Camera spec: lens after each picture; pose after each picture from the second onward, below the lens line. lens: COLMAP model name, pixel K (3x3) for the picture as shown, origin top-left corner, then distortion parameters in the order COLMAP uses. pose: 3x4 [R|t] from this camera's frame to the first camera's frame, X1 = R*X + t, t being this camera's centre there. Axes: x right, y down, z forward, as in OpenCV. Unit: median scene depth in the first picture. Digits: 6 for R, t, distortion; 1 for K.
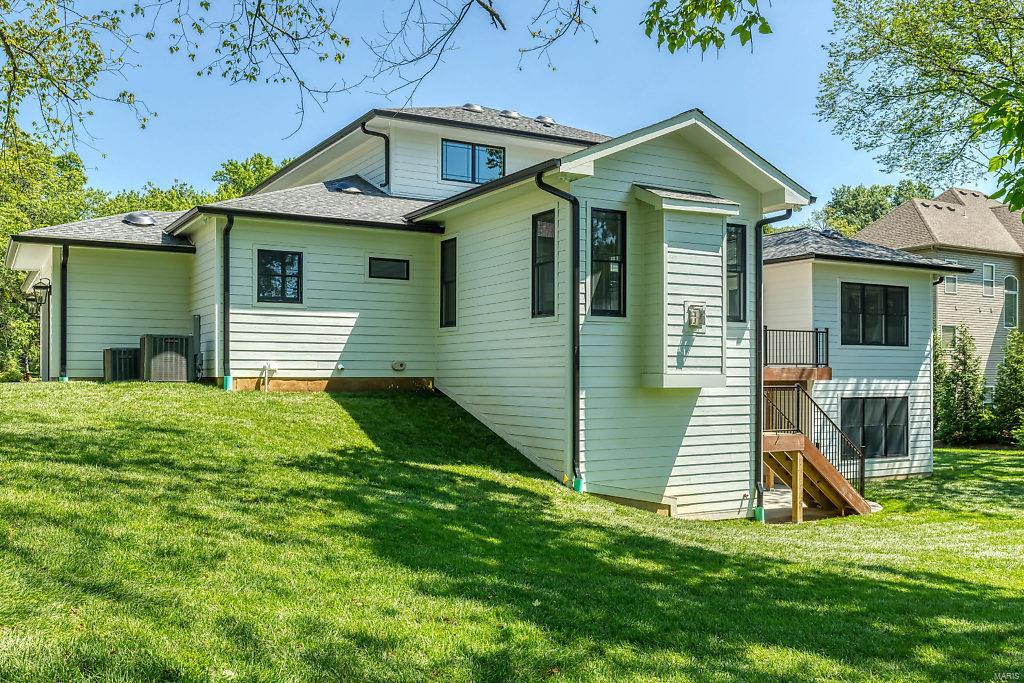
lens RADIAL K [[928.4, 0, 512.0], [0, 928.4, 341.5], [0, 0, 1]] dist [0.000300, 0.002655]
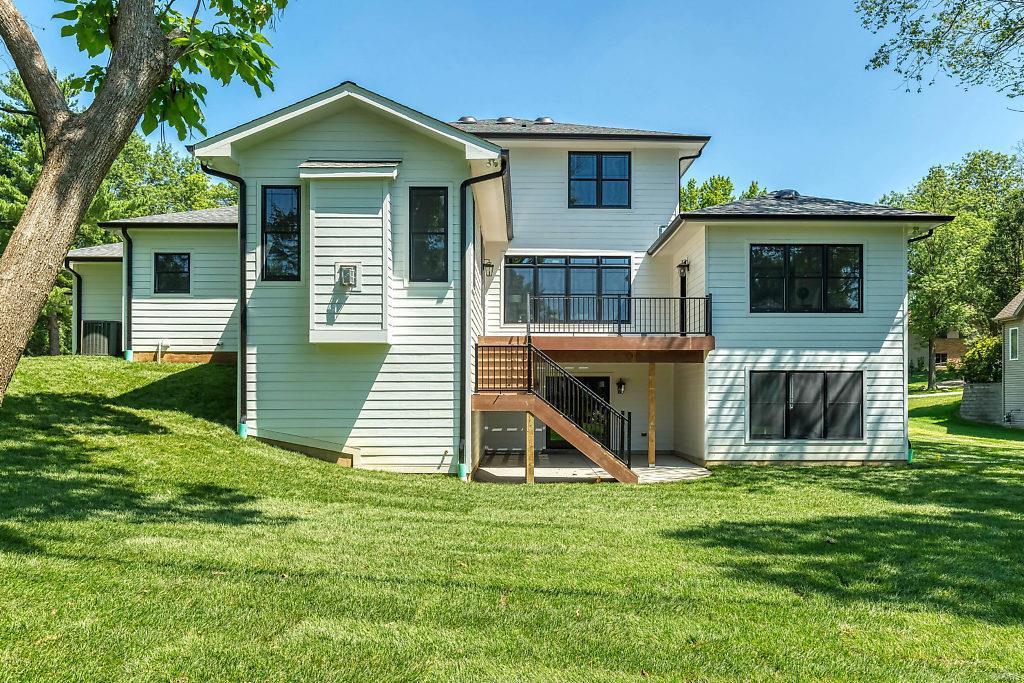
lens RADIAL K [[843.9, 0, 538.5], [0, 843.9, 368.6], [0, 0, 1]] dist [-0.006379, -0.001230]
pose [[0.872637, -0.019361, -0.487985, 0.779923], [0.018272, 0.999809, -0.006993, 0.081795], [0.488027, -0.002814, 0.872824, 0.238063]]
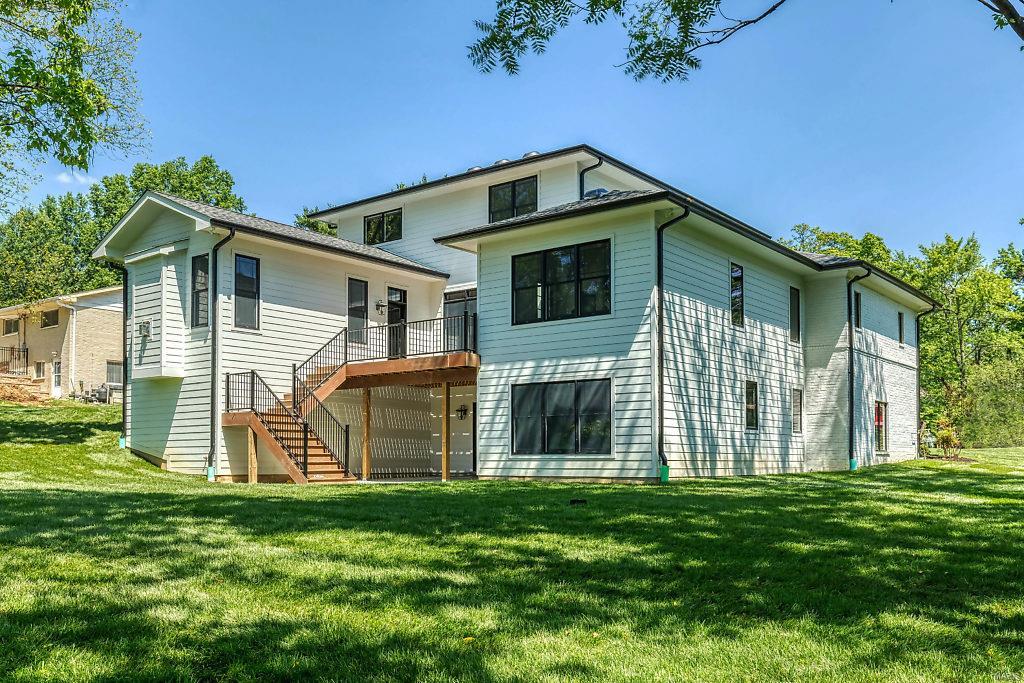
lens RADIAL K [[899.1, 0, 511.7], [0, 899.1, 390.7], [0, 0, 1]] dist [-0.002894, 0.001489]
pose [[0.368692, -0.072360, -0.926731, 1.561856], [0.035752, 0.997332, -0.063649, 0.164430], [0.928864, -0.009665, 0.370295, 0.916997]]
